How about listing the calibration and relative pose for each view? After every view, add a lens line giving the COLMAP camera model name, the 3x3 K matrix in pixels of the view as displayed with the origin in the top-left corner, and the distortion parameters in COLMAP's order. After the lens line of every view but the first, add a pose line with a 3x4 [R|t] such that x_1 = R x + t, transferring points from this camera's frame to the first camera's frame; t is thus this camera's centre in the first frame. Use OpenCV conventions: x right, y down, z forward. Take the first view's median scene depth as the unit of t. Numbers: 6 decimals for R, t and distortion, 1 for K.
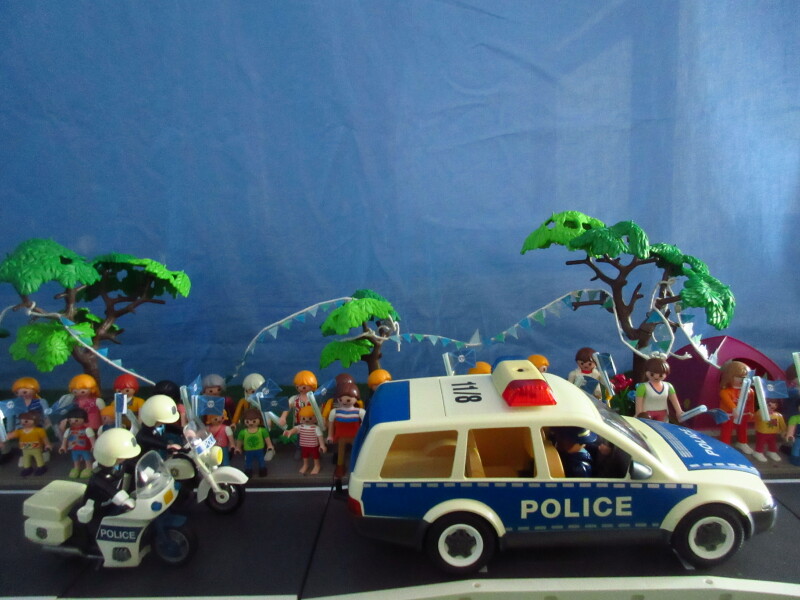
lens RADIAL K [[593.5, 0, 400.0], [0, 593.5, 300.0], [0, 0, 1]] dist [-0.002340, -0.000125]
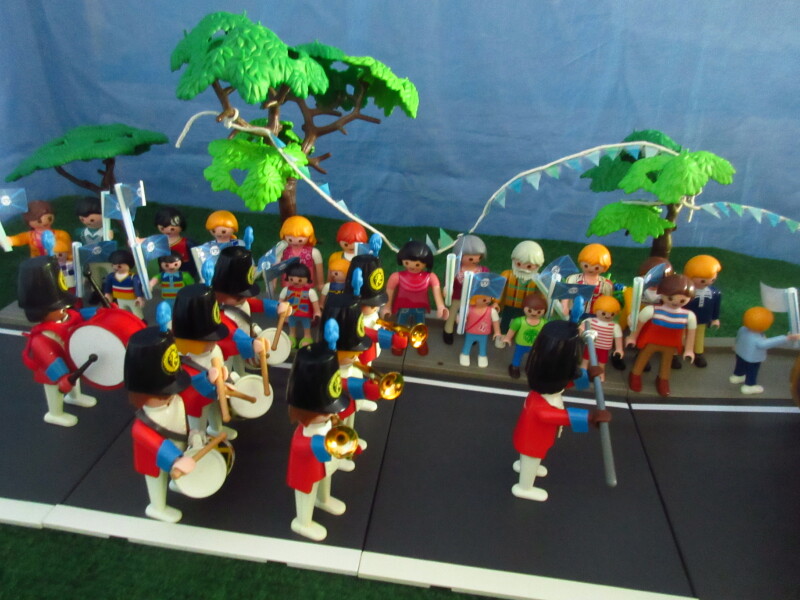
lens RADIAL K [[593.5, 0, 400.0], [0, 593.5, 300.0], [0, 0, 1]] dist [-0.002340, -0.000125]
pose [[0.992150, 0.115551, -0.047806, -0.353017], [-0.095025, 0.945170, 0.312448, -0.021665], [0.081288, -0.305453, 0.948731, 0.260254]]
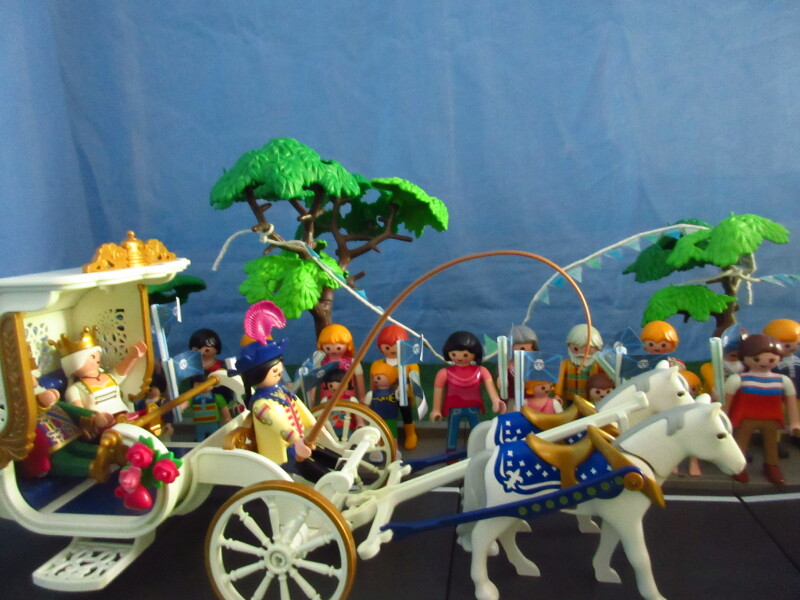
lens RADIAL K [[593.5, 0, 400.0], [0, 593.5, 300.0], [0, 0, 1]] dist [-0.002340, -0.000125]
pose [[0.992112, 0.002650, -0.125324, -0.360848], [-0.004398, 0.999897, -0.013677, 0.103608], [0.125275, 0.014120, 0.992022, 0.288590]]
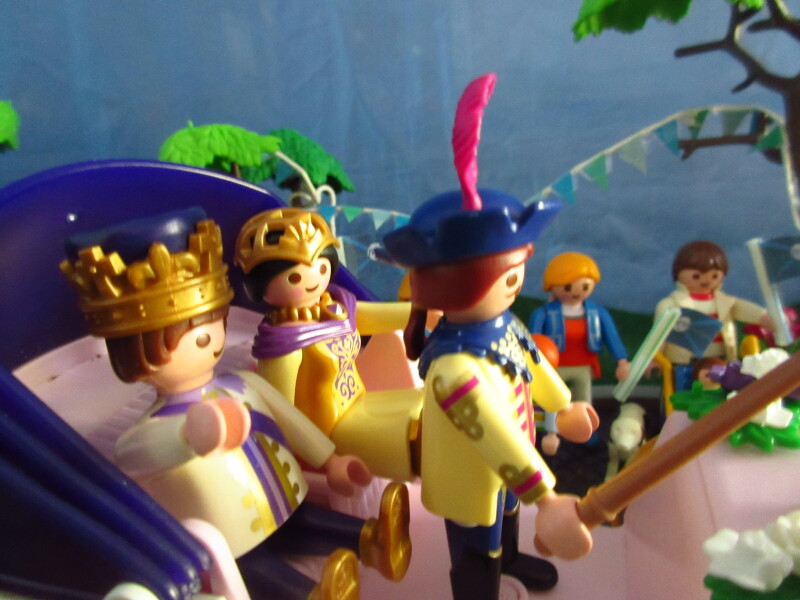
lens RADIAL K [[593.5, 0, 400.0], [0, 593.5, 300.0], [0, 0, 1]] dist [-0.002340, -0.000125]
pose [[0.975831, 0.053165, -0.211963, 0.196902], [-0.020643, 0.988044, 0.152787, 0.061859], [0.217551, -0.144718, 0.965261, 0.540669]]
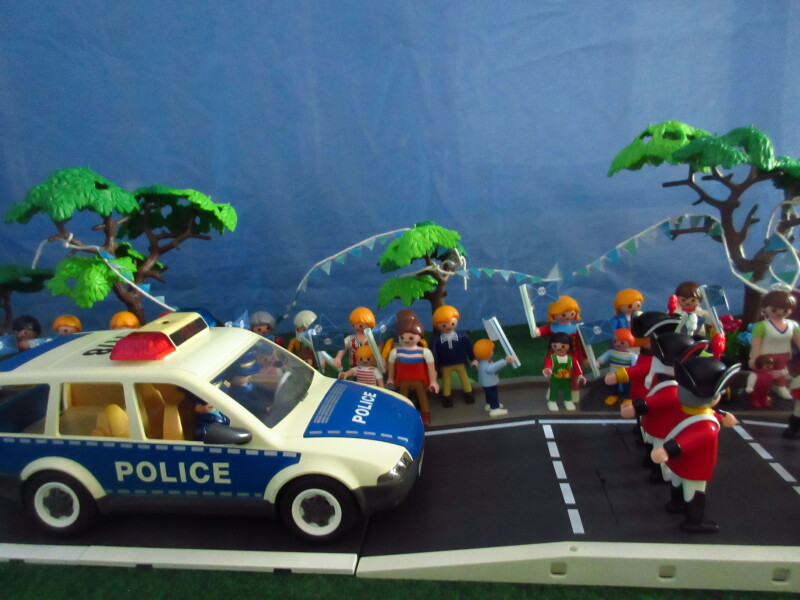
lens RADIAL K [[593.5, 0, 400.0], [0, 593.5, 300.0], [0, 0, 1]] dist [-0.002340, -0.000125]
pose [[0.995977, -0.001065, -0.089607, -0.022247], [0.006200, 0.998352, 0.057055, 0.056280], [0.089399, -0.057381, 0.994342, 0.115674]]
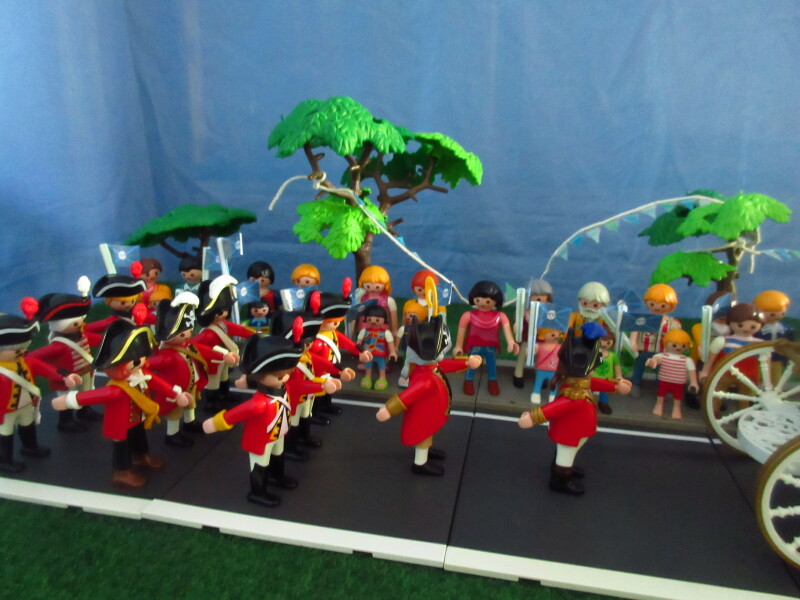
lens RADIAL K [[593.5, 0, 400.0], [0, 593.5, 300.0], [0, 0, 1]] dist [-0.002340, -0.000125]
pose [[0.983605, 0.088549, -0.157099, -0.362737], [-0.072294, 0.991699, 0.106334, 0.081077], [0.165211, -0.093233, 0.981842, 0.191830]]
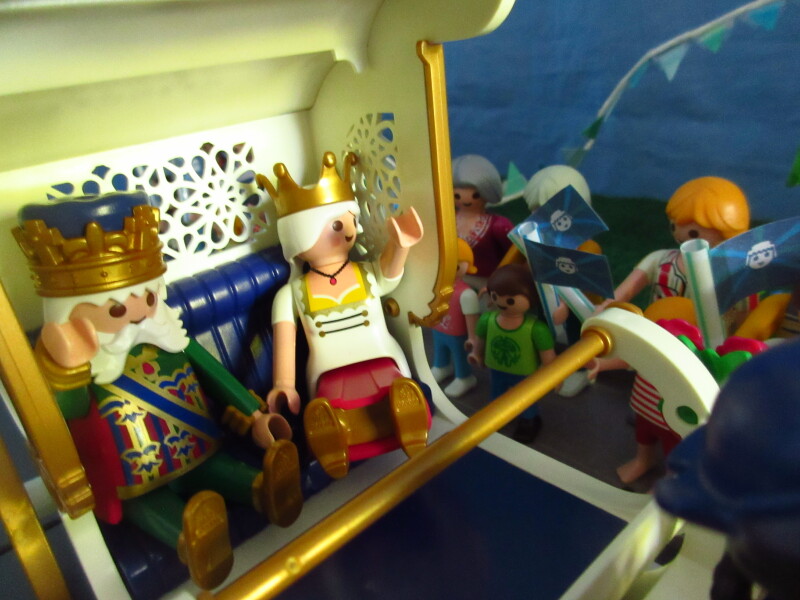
lens RADIAL K [[593.5, 0, 400.0], [0, 593.5, 300.0], [0, 0, 1]] dist [-0.002340, -0.000125]
pose [[0.700937, 0.270465, -0.659952, -0.055058], [-0.042653, 0.939548, 0.339750, 0.080654], [0.711947, -0.209995, 0.670100, 0.659500]]
